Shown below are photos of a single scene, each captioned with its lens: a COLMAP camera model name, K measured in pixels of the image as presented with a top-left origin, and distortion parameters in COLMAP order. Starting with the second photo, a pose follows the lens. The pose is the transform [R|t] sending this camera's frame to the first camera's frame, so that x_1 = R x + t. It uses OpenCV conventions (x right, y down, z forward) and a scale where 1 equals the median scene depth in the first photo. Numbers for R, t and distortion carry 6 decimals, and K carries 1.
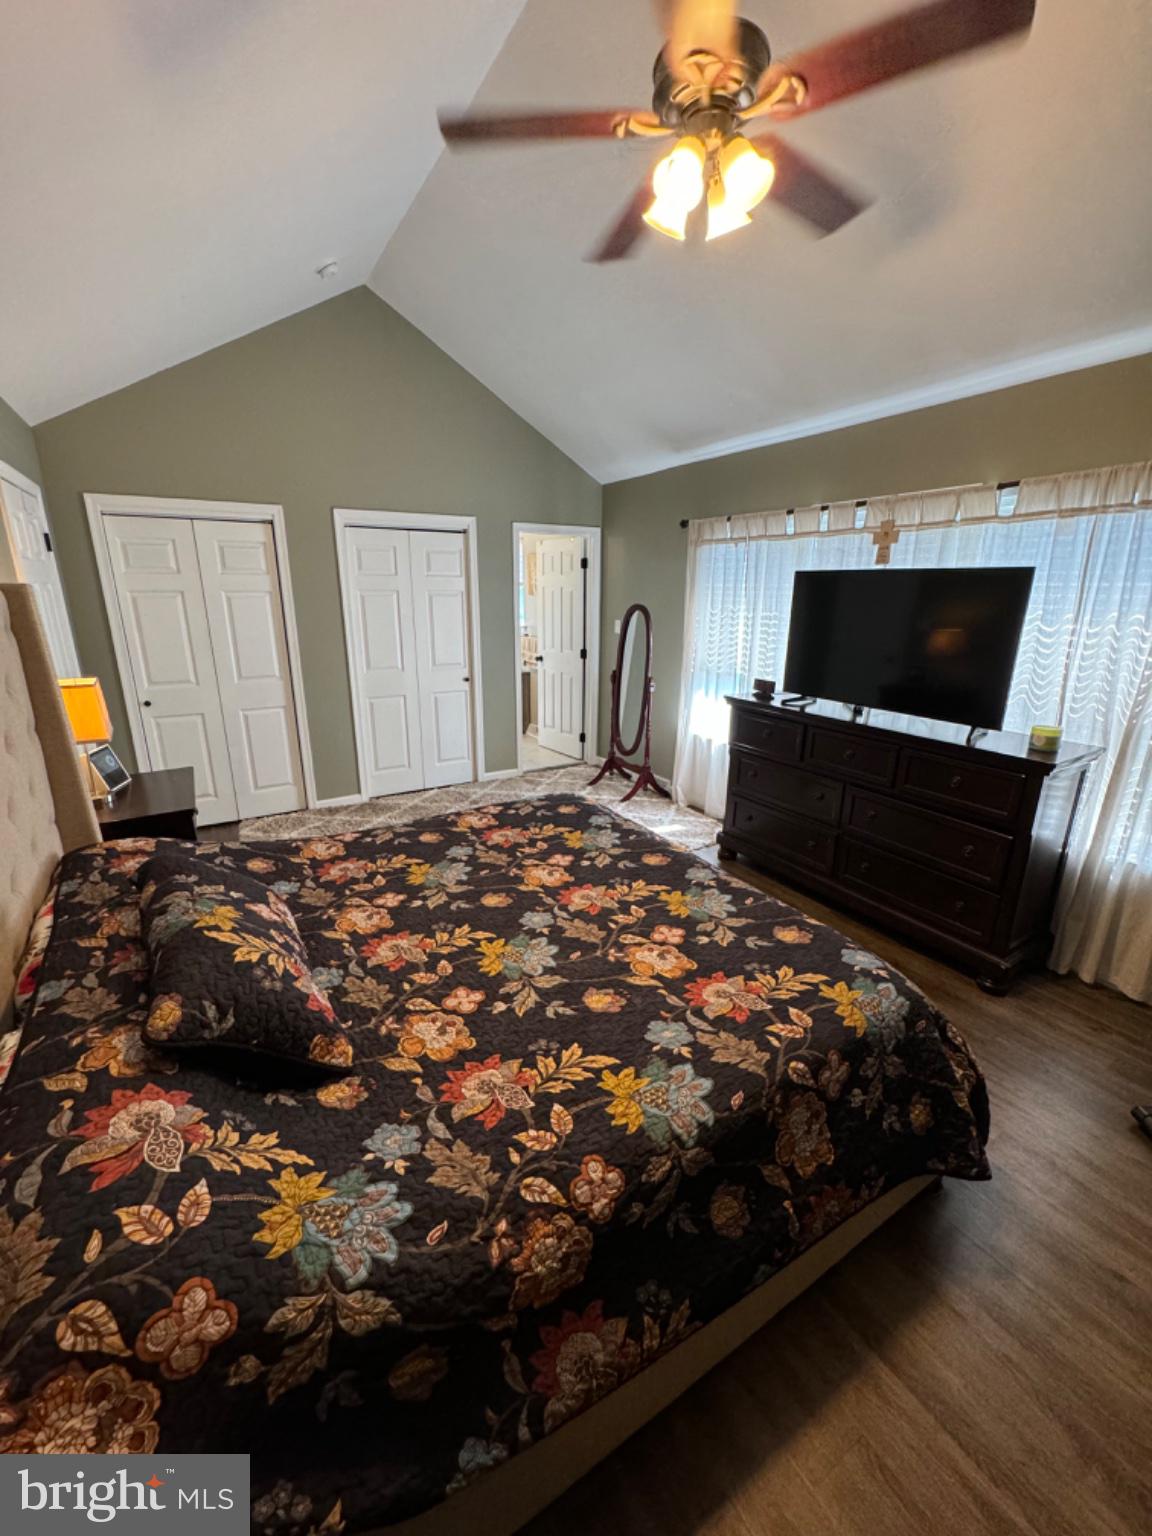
lens RADIAL K [[610.4, 0, 546.4], [0, 610.4, 771.6], [0, 0, 1]] dist [0.000307, 0.000042]
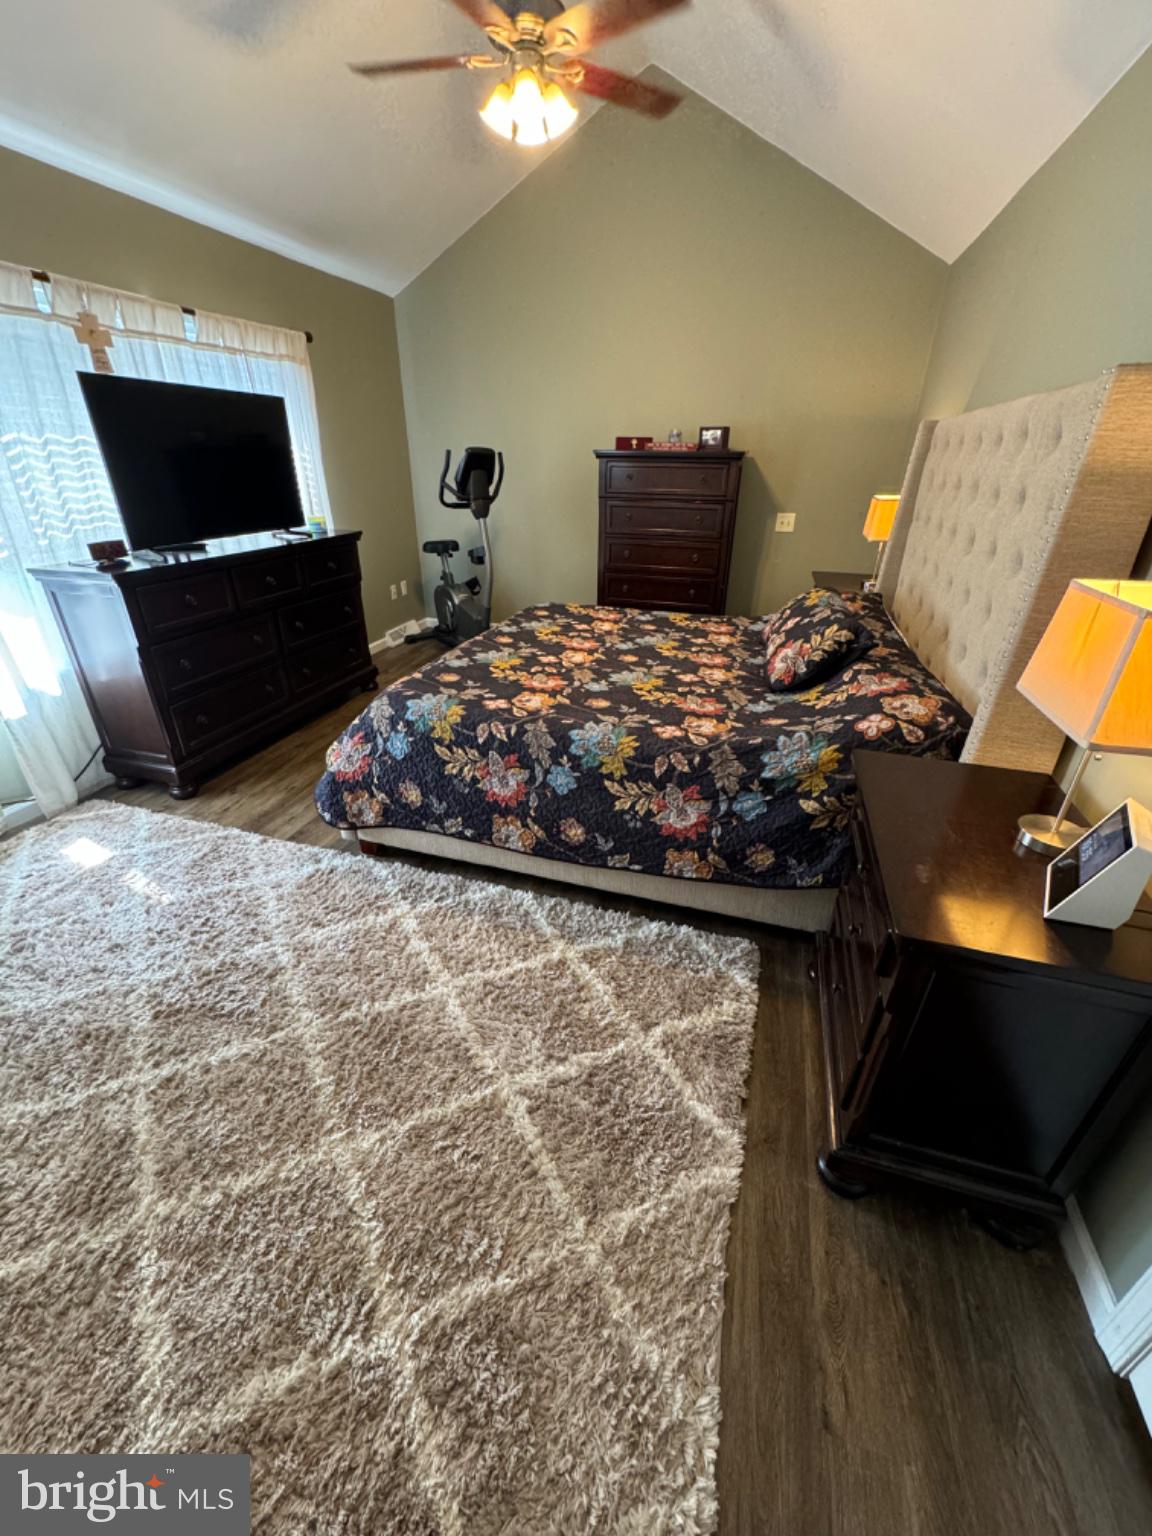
lens RADIAL K [[617.3, 0, 576.0], [0, 617.3, 768.0], [0, 0, 1]] dist [-0.000817, -0.000051]
pose [[-0.698236, -0.330345, 0.635089, -0.795630], [0.200416, 0.761477, 0.616431, -0.401604], [-0.687240, 0.557696, -0.465484, 1.581388]]
